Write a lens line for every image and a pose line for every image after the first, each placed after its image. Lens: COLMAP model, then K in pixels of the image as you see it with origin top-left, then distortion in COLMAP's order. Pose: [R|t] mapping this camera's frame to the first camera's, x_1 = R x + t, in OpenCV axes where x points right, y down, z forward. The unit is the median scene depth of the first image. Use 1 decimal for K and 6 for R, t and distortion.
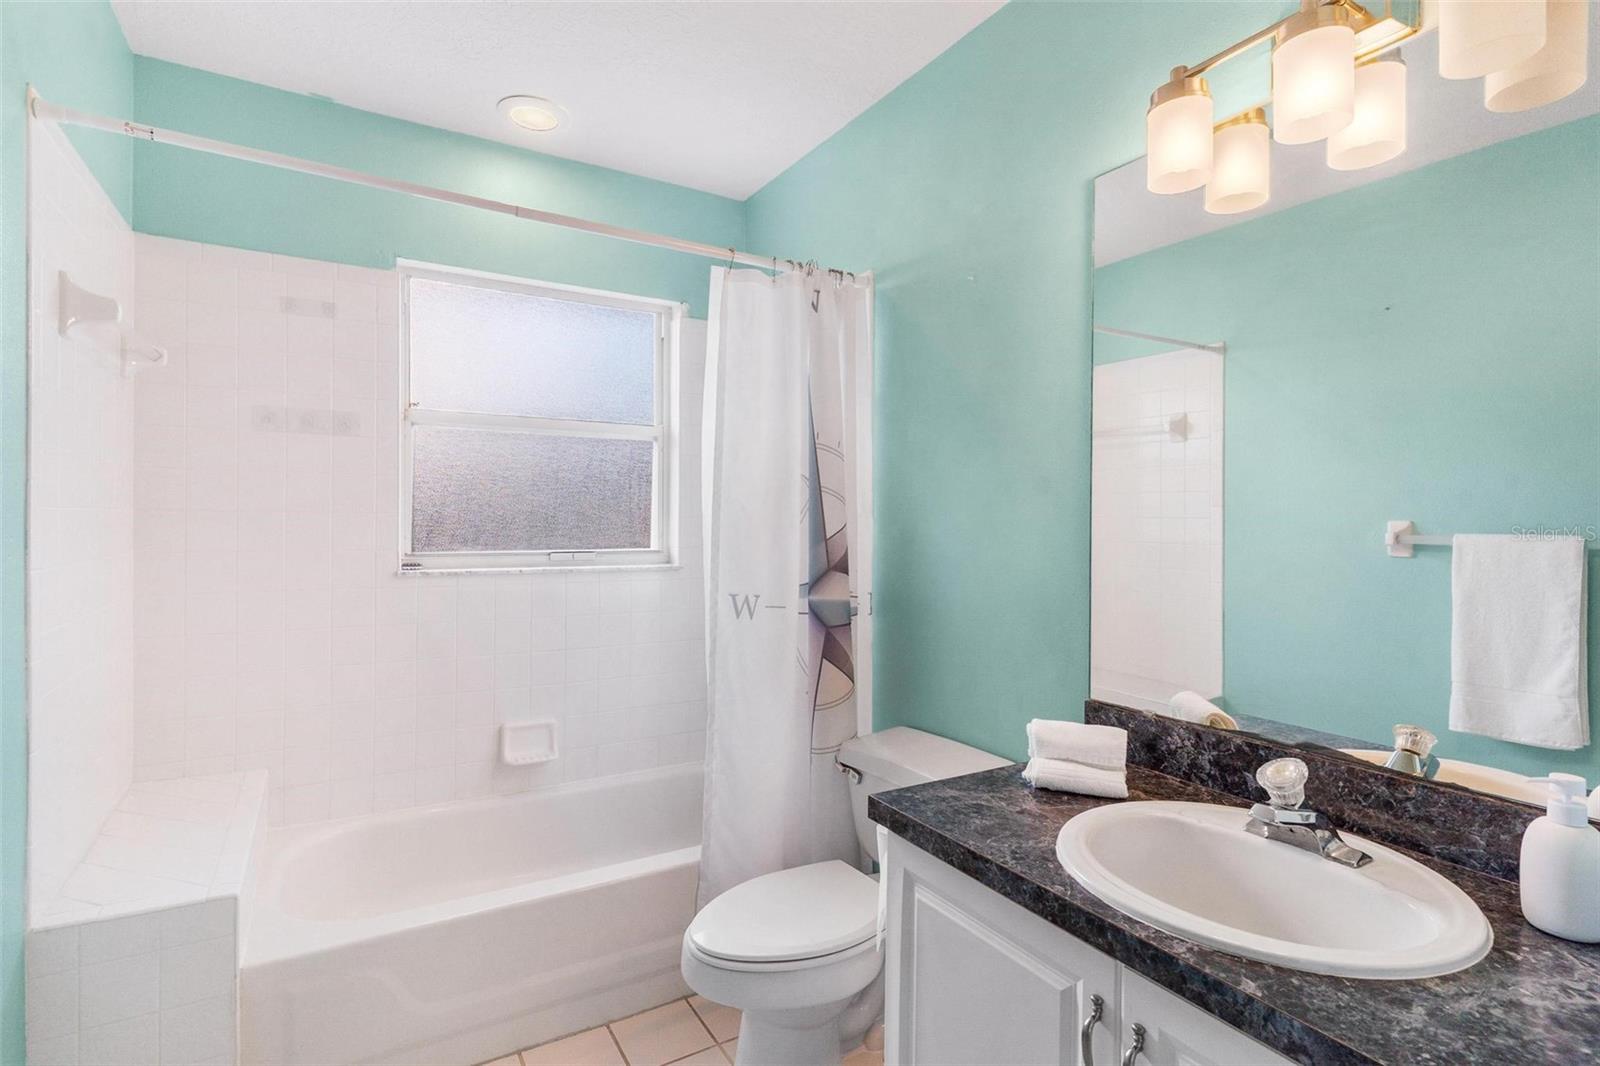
lens RADIAL K [[782.8, 0, 791.5], [0, 782.8, 536.8], [0, 0, 1]] dist [0.004171, -0.001924]
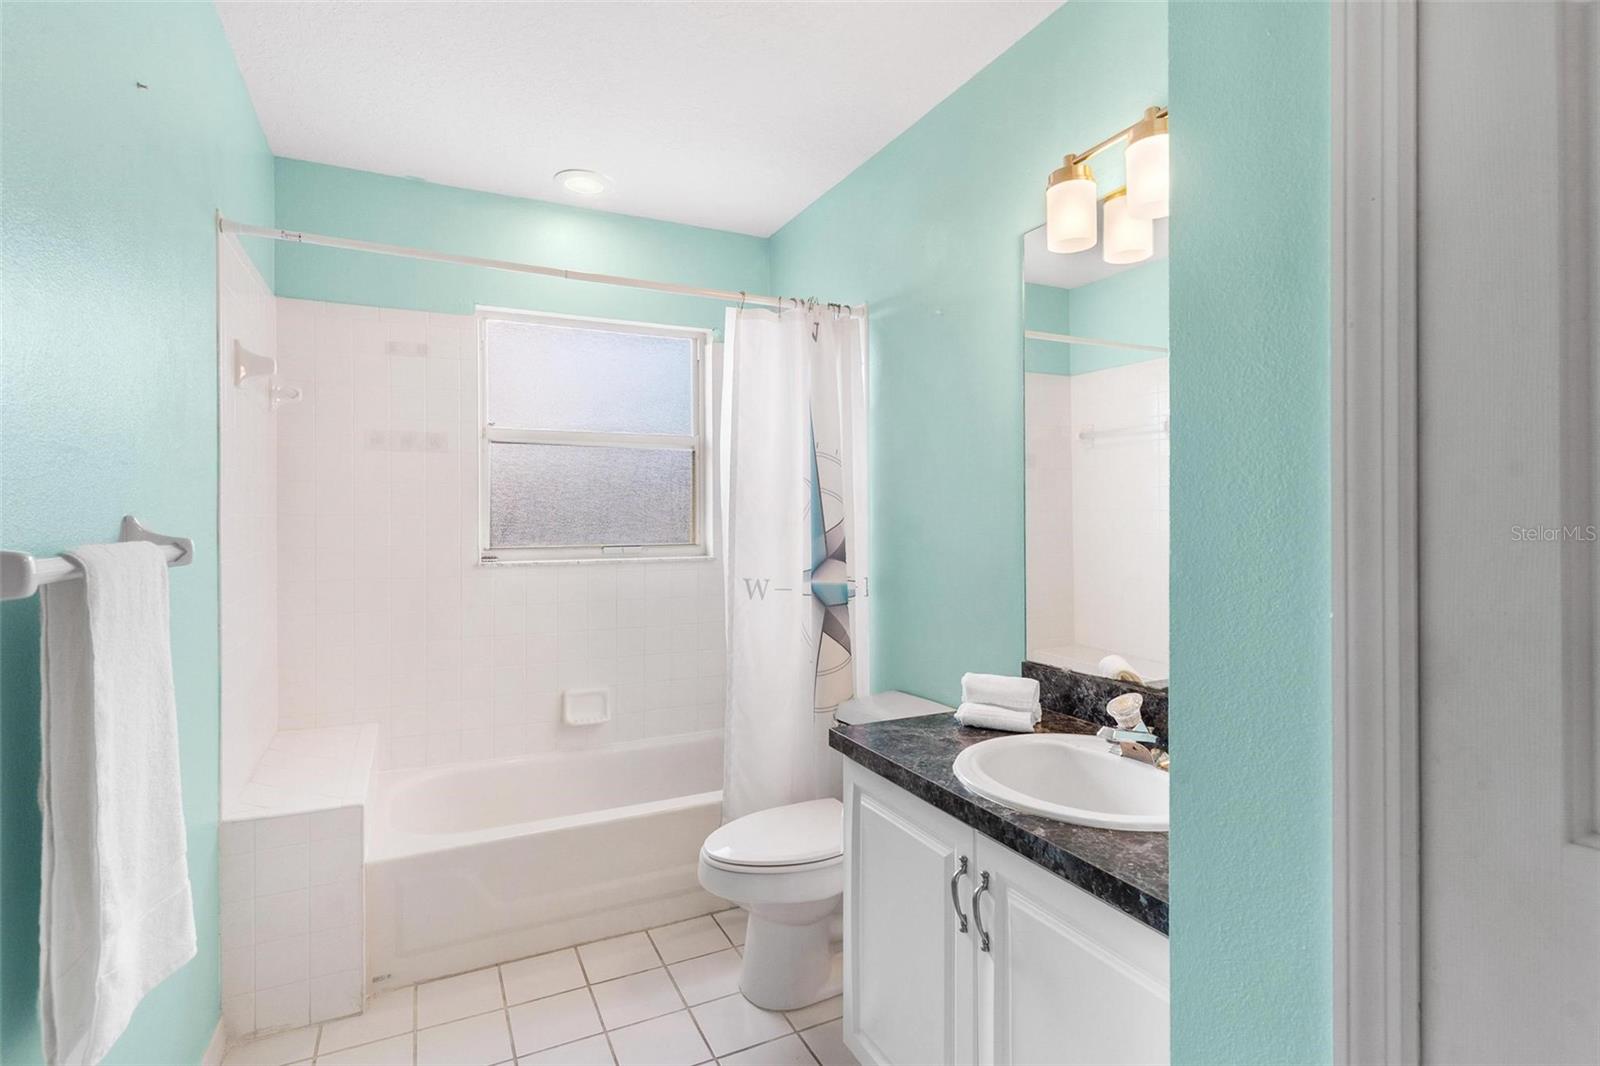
lens RADIAL K [[782.8, 0, 797.3], [0, 782.8, 528.7], [0, 0, 1]] dist [0.004171, -0.001924]
pose [[0.996691, -0.011258, -0.080501, 0.103320], [0.010753, 0.999920, -0.006704, 0.005260], [0.080570, 0.005816, 0.996732, -0.199192]]
